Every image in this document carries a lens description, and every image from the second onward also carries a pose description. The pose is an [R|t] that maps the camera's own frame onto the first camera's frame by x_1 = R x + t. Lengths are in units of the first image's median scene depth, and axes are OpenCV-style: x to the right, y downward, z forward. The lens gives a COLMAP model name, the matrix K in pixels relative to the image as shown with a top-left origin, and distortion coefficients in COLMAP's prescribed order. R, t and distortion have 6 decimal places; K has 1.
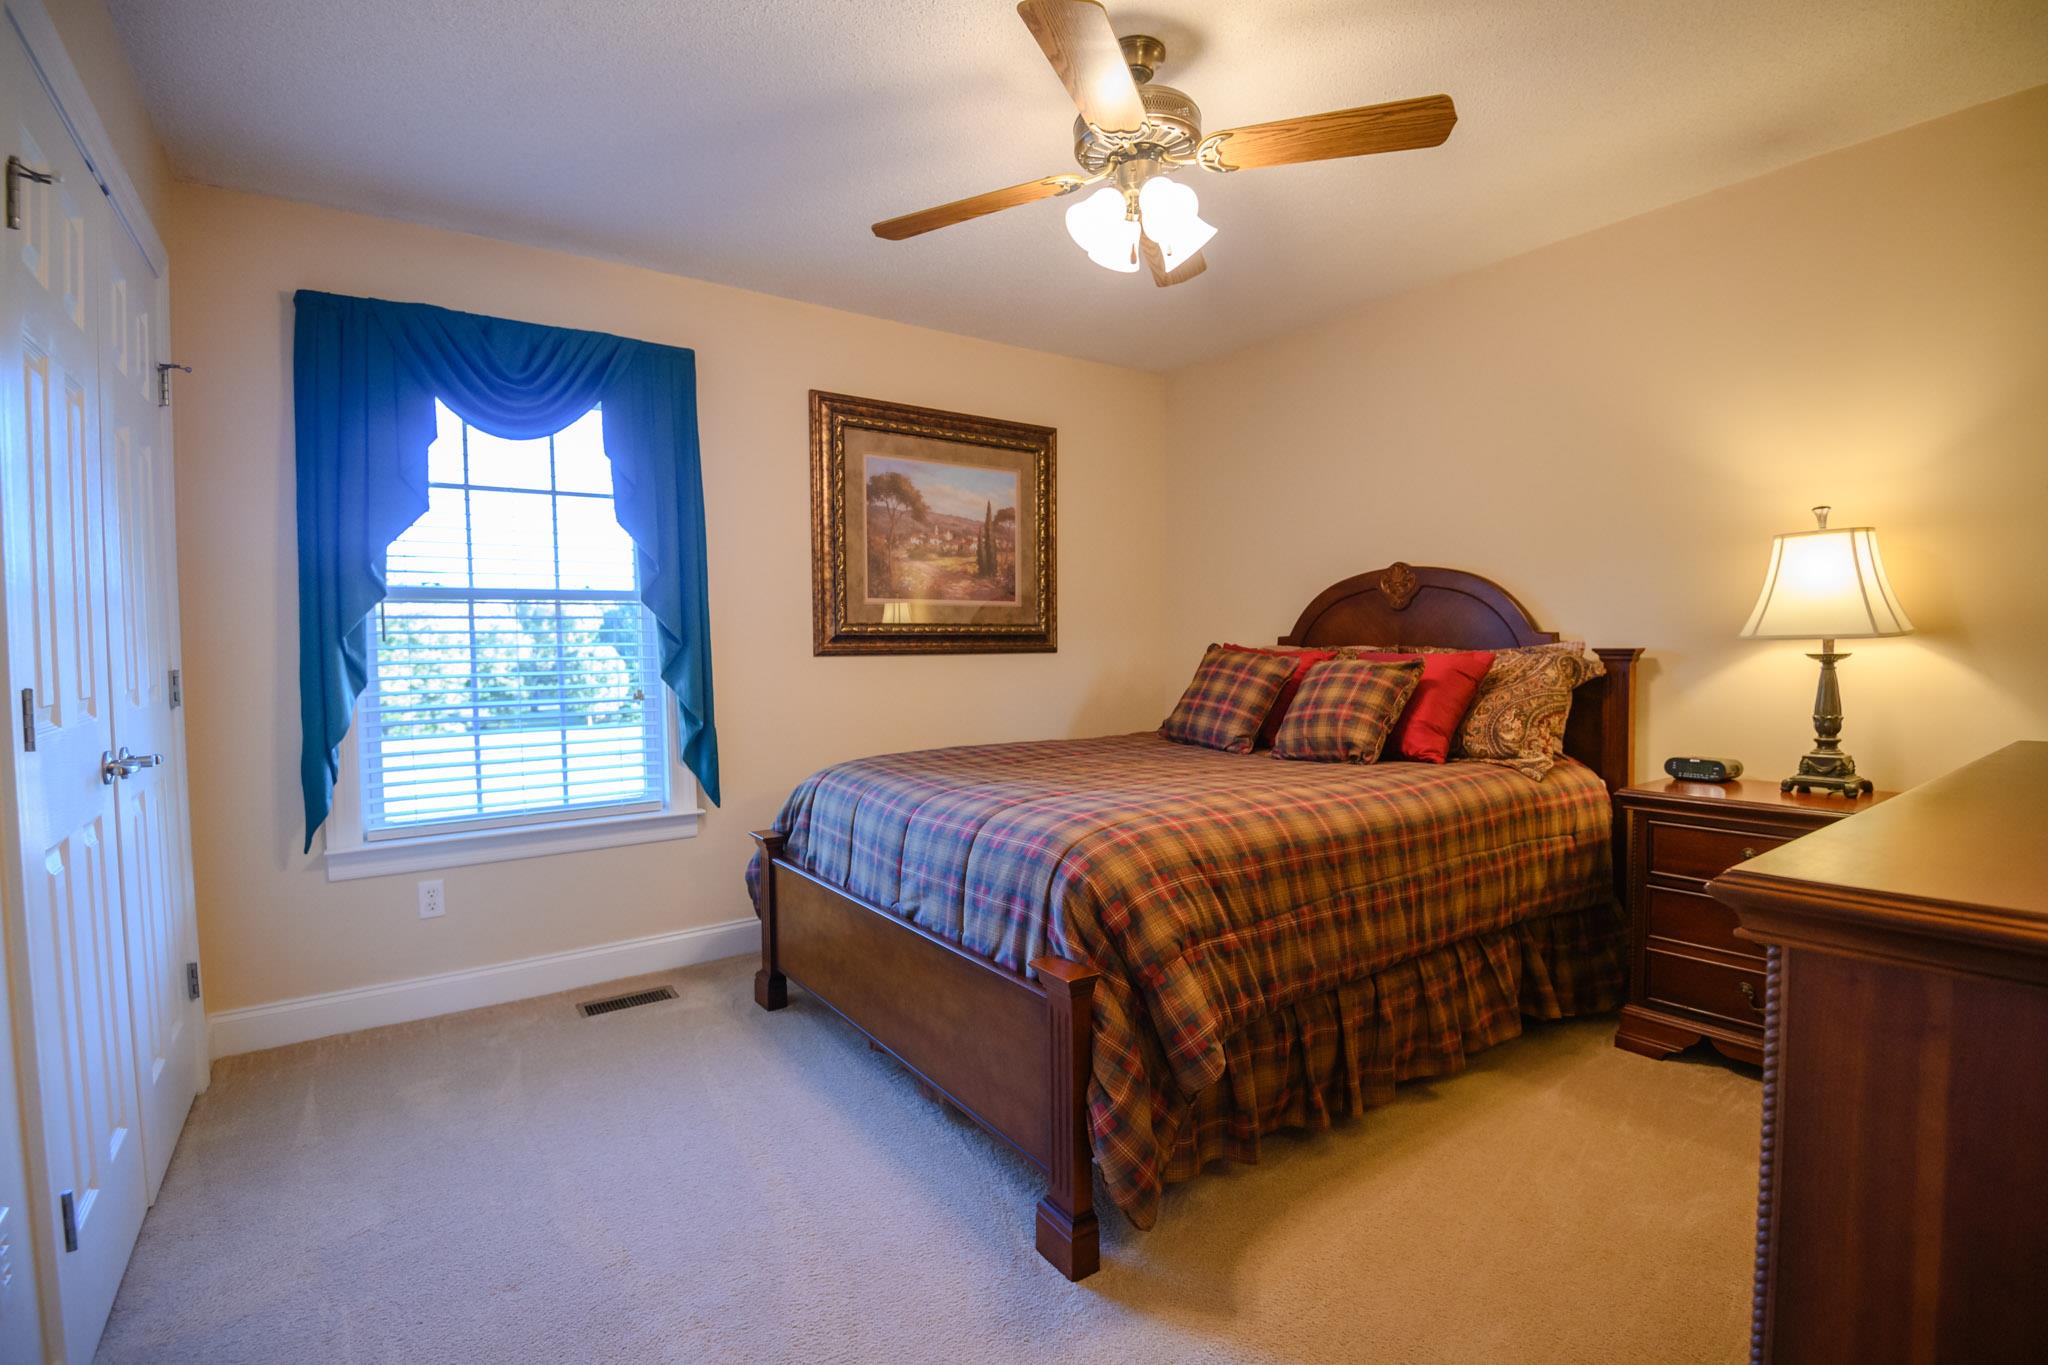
lens RADIAL K [[930.4, 0, 1022.1], [0, 930.4, 698.8], [0, 0, 1]] dist [-0.027540, -0.006125]
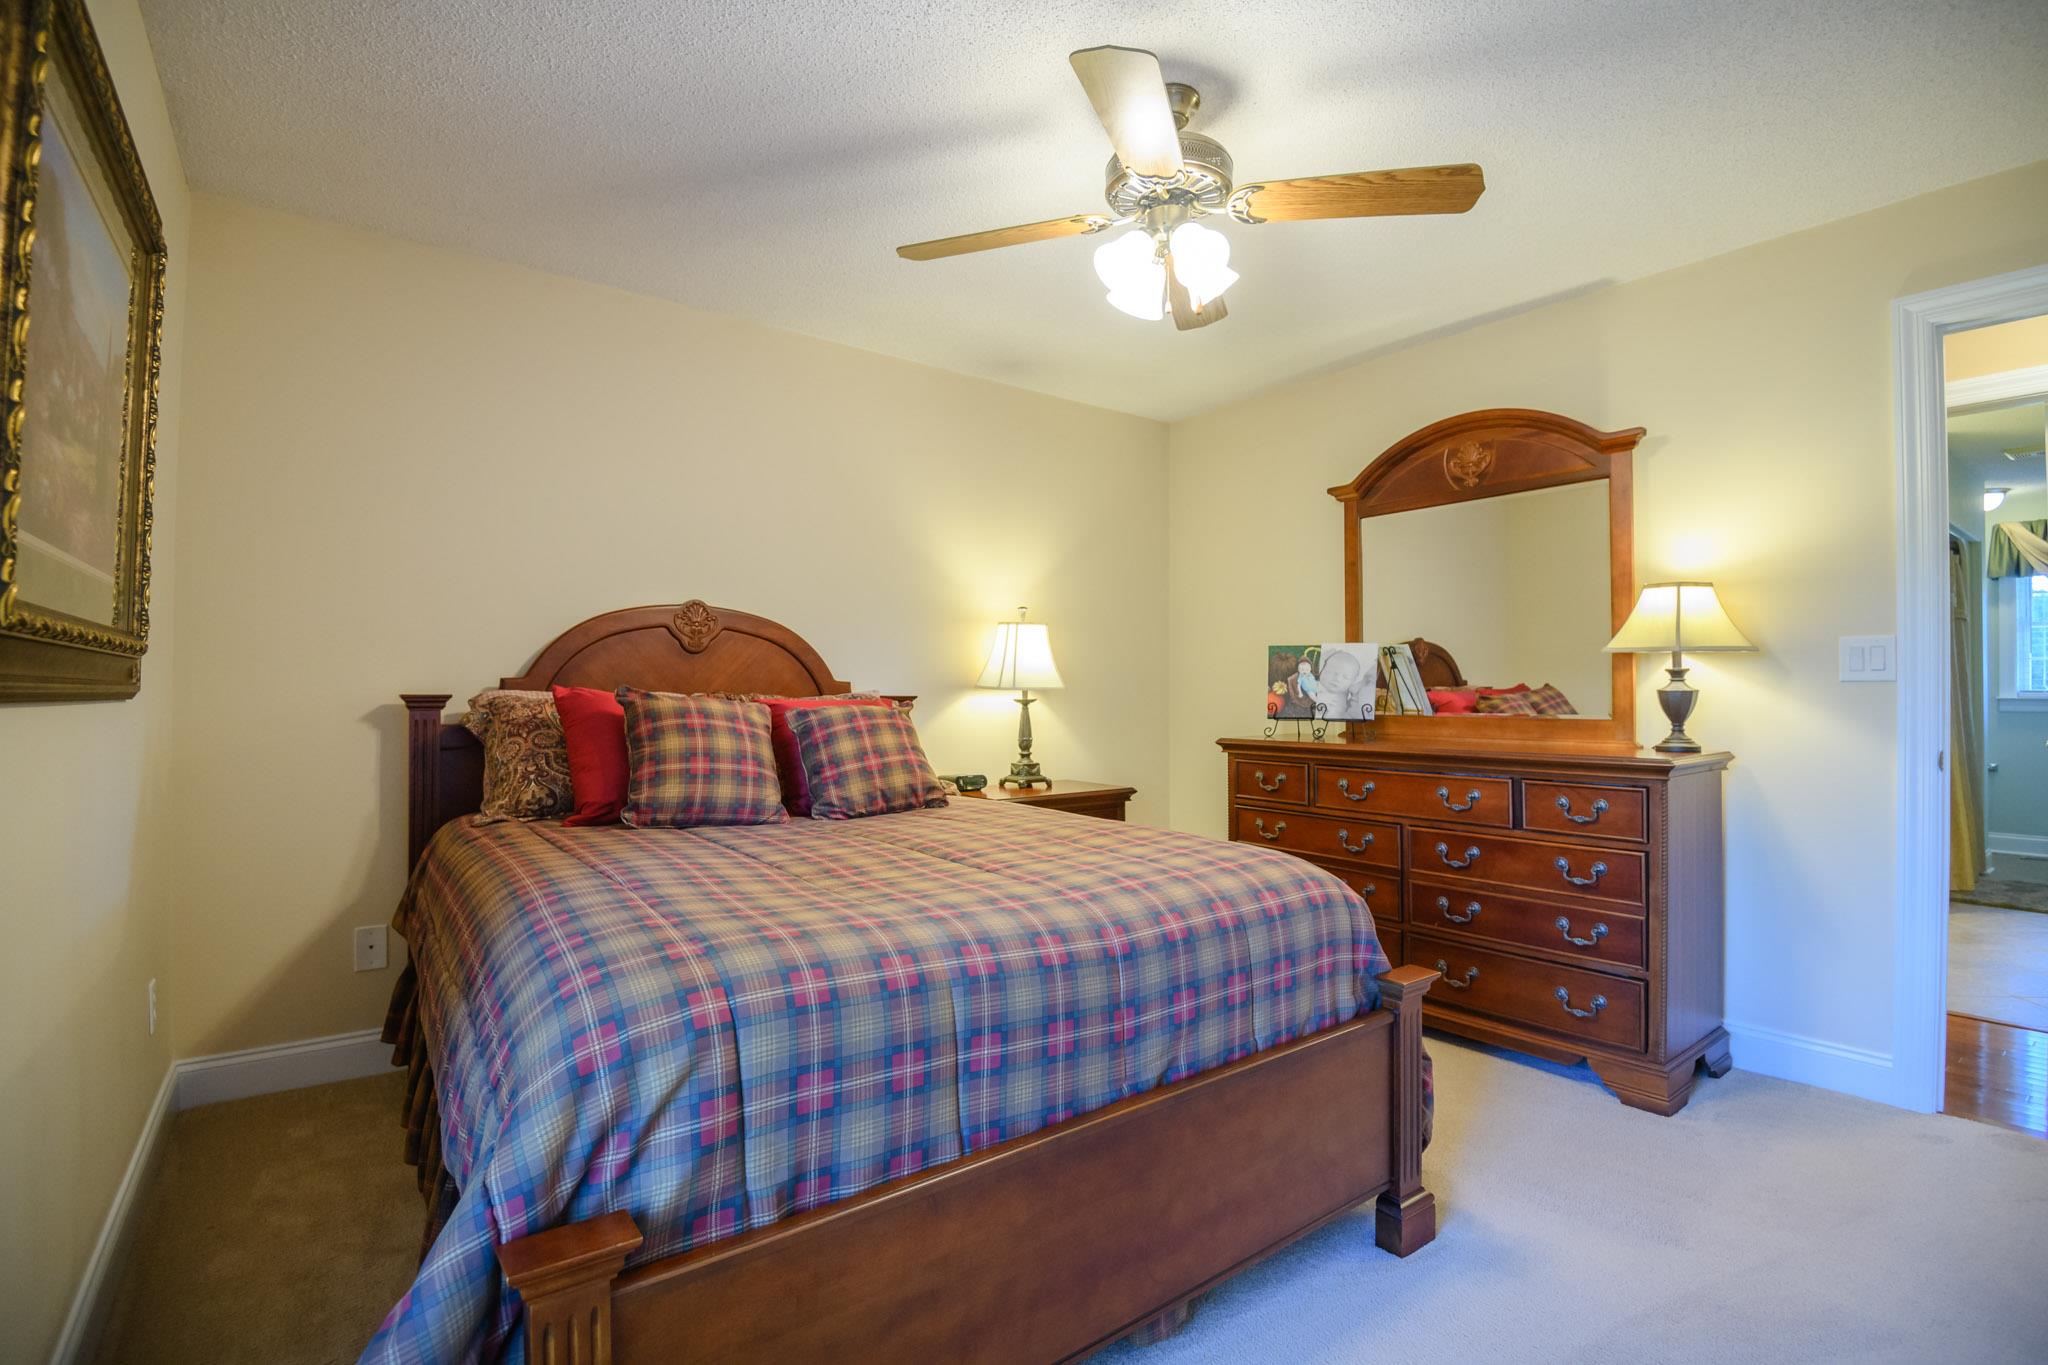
lens RADIAL K [[930.4, 0, 1005.7], [0, 930.4, 682.1], [0, 0, 1]] dist [-0.027540, -0.006125]
pose [[-0.013688, 0.015704, 0.999783, -0.685626], [0.047948, 0.998737, -0.015031, -0.050541], [-0.998756, 0.047732, -0.014423, 0.939812]]
